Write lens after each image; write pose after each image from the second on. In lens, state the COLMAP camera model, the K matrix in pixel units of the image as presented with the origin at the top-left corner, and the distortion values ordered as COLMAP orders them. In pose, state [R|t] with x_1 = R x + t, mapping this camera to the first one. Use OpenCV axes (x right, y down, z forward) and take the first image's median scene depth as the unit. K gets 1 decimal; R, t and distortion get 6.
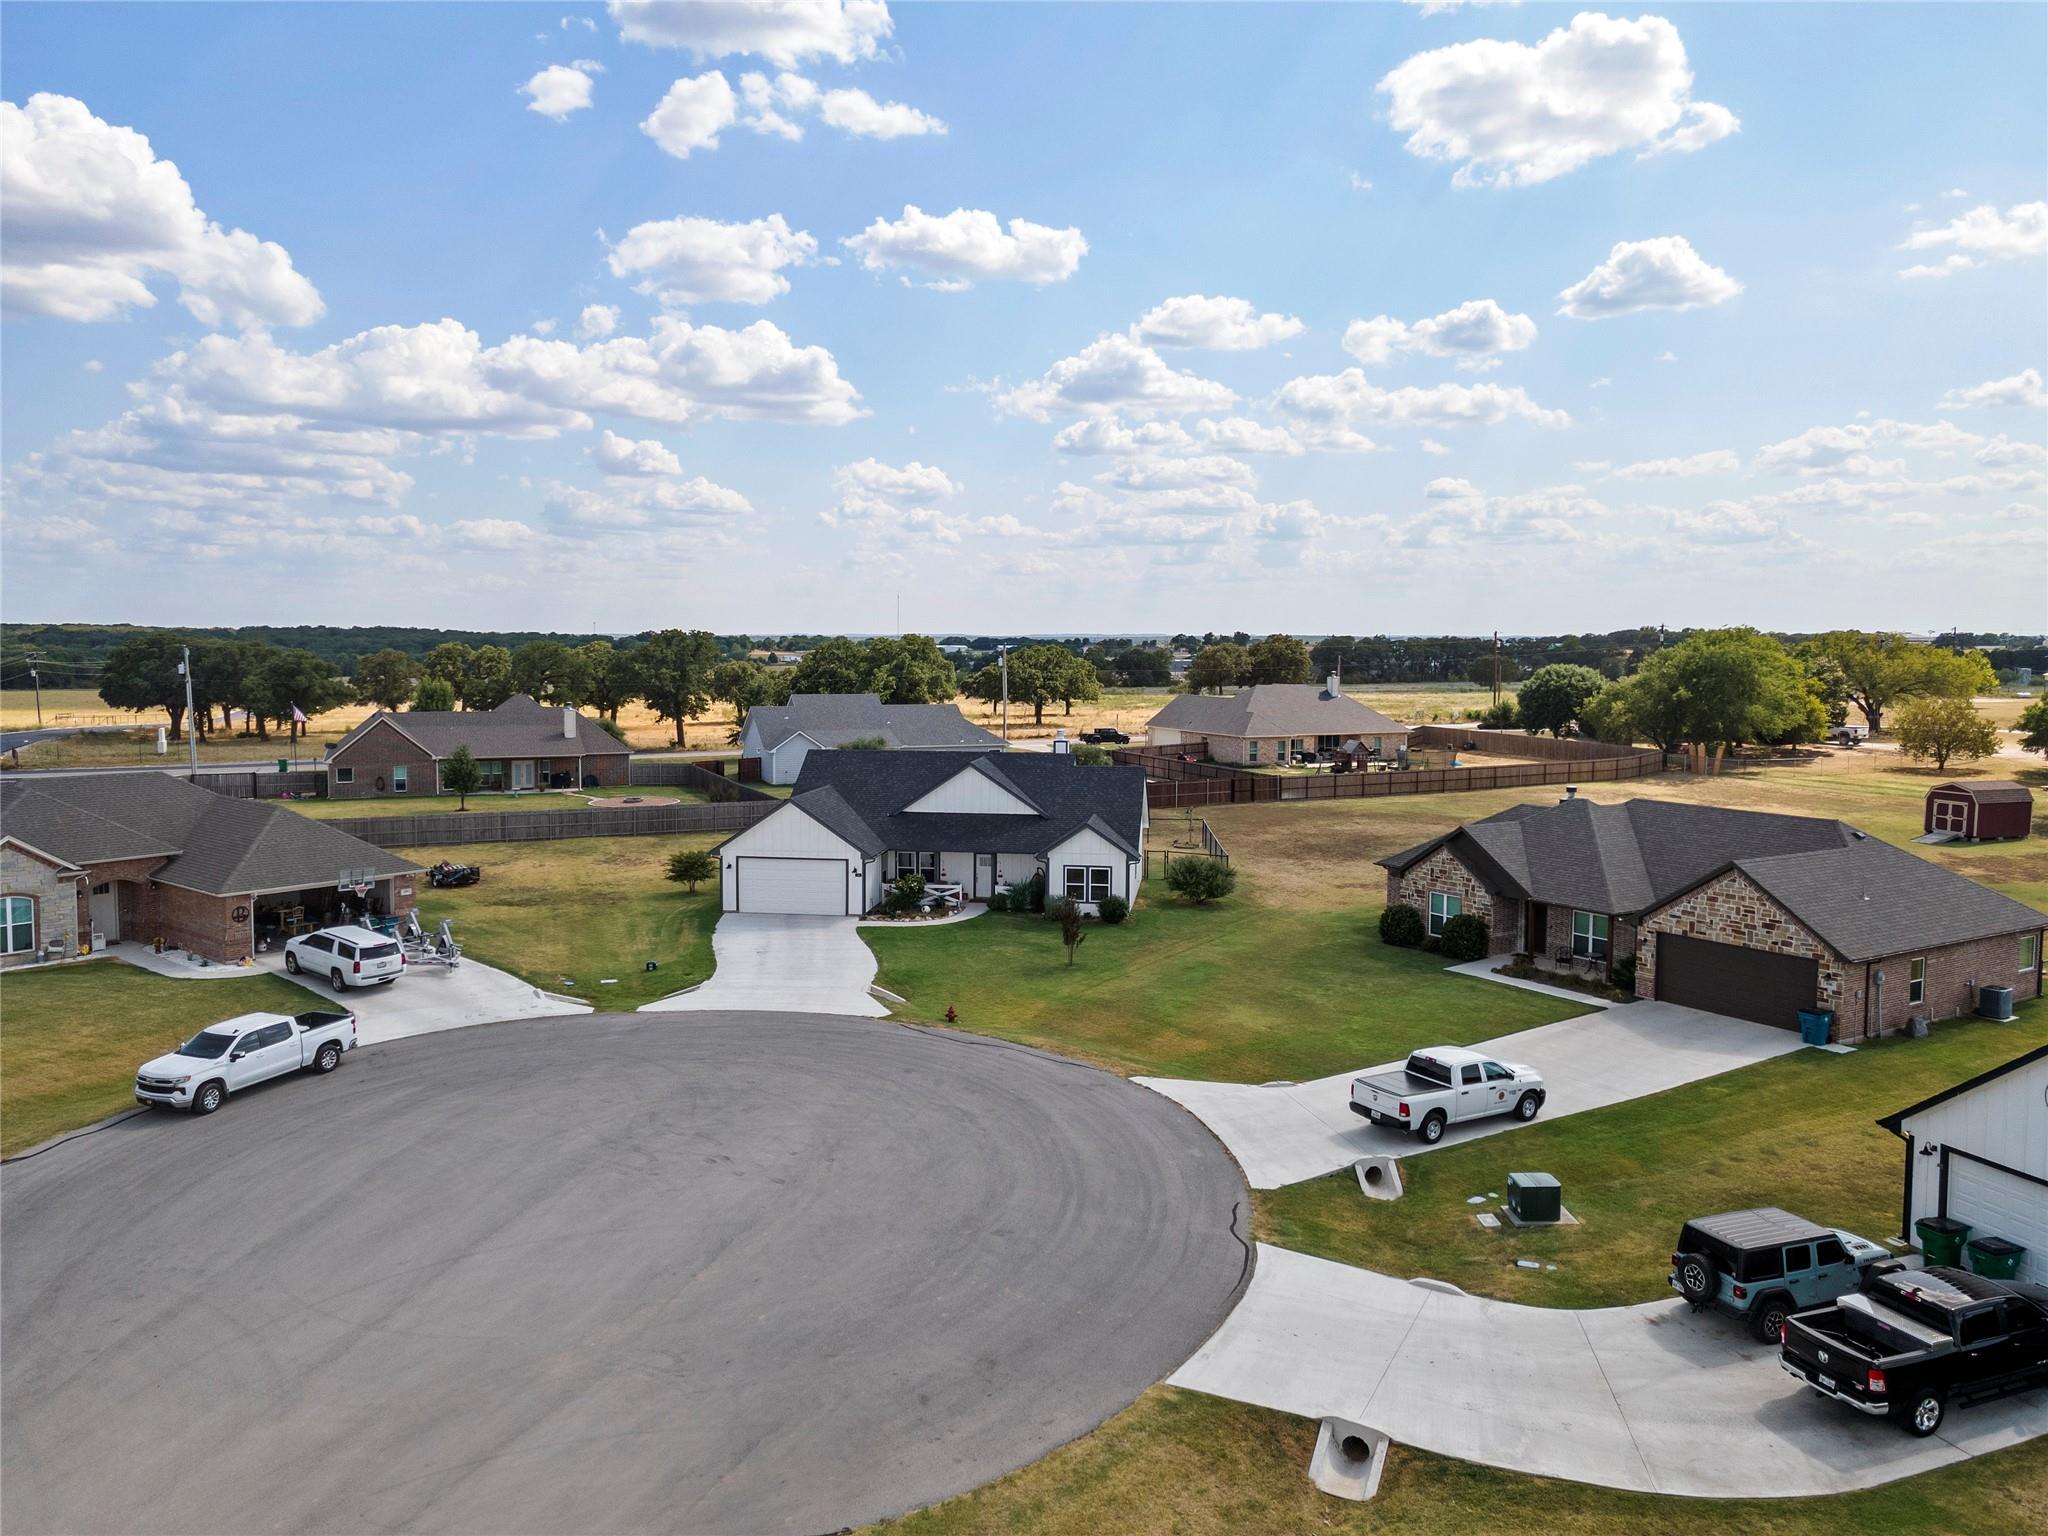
lens RADIAL K [[1528.4, 0, 1024.0], [0, 1528.4, 768.0], [0, 0, 1]] dist [0.011498, 0.077705]
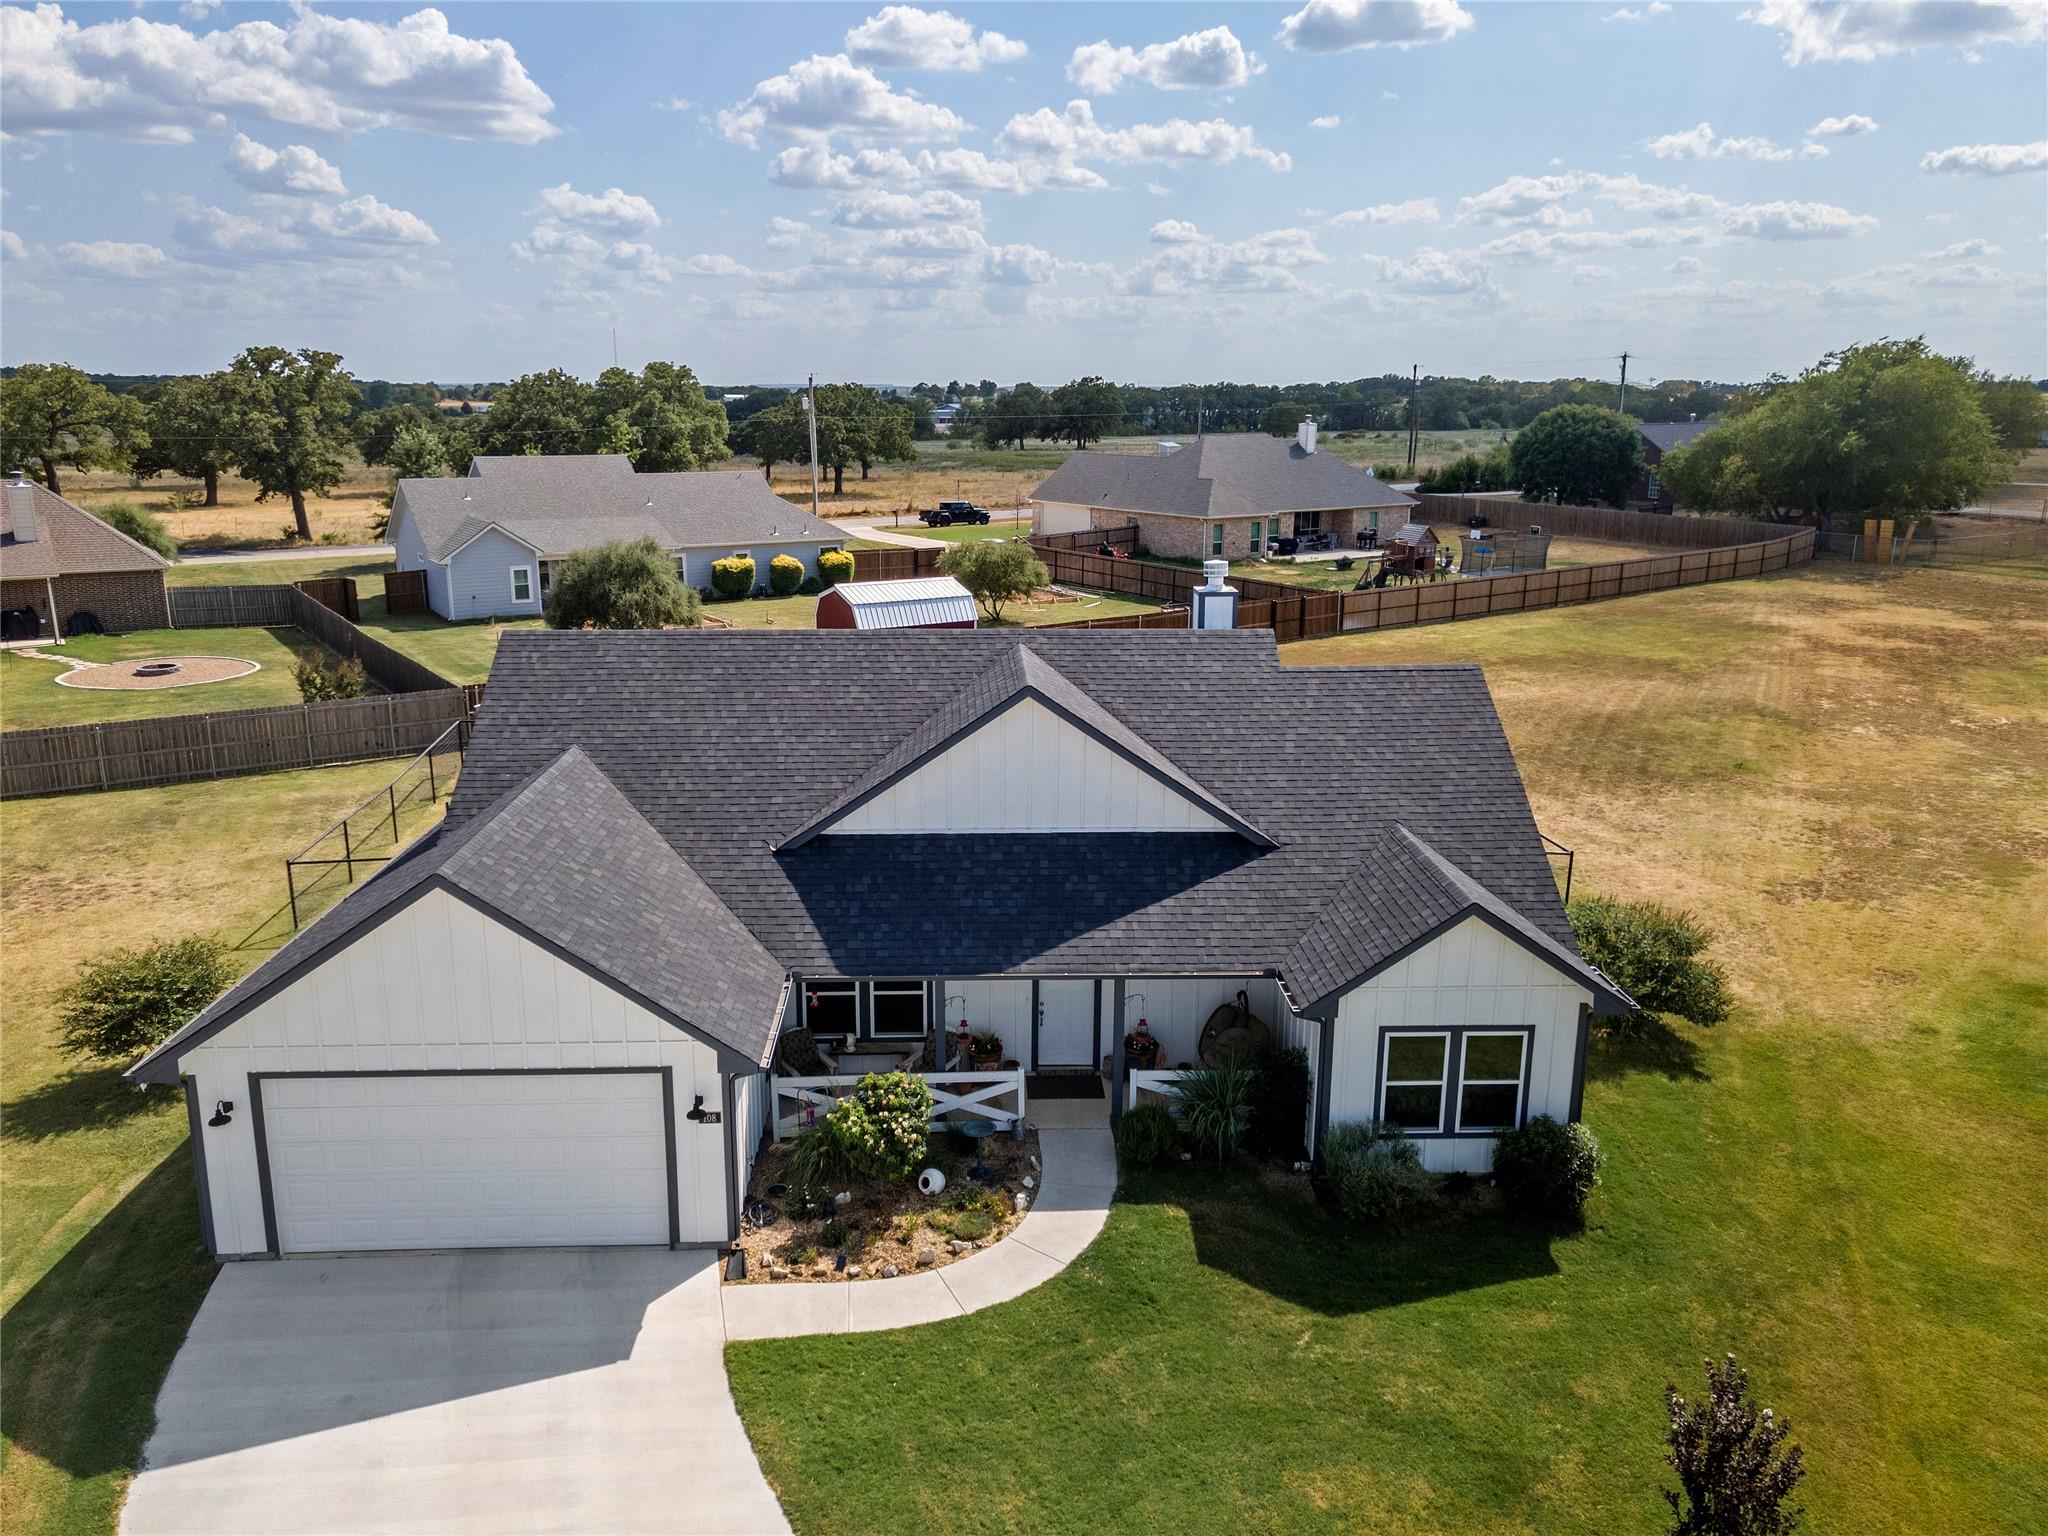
lens RADIAL K [[1528.4, 0, 1024.0], [0, 1528.4, 768.0], [0, 0, 1]] dist [0.011498, 0.077705]
pose [[0.984555, -0.043092, 0.169692, -0.027696], [0.015828, 0.987175, 0.158853, -0.011407], [-0.174361, -0.153714, 0.972610, 0.207269]]
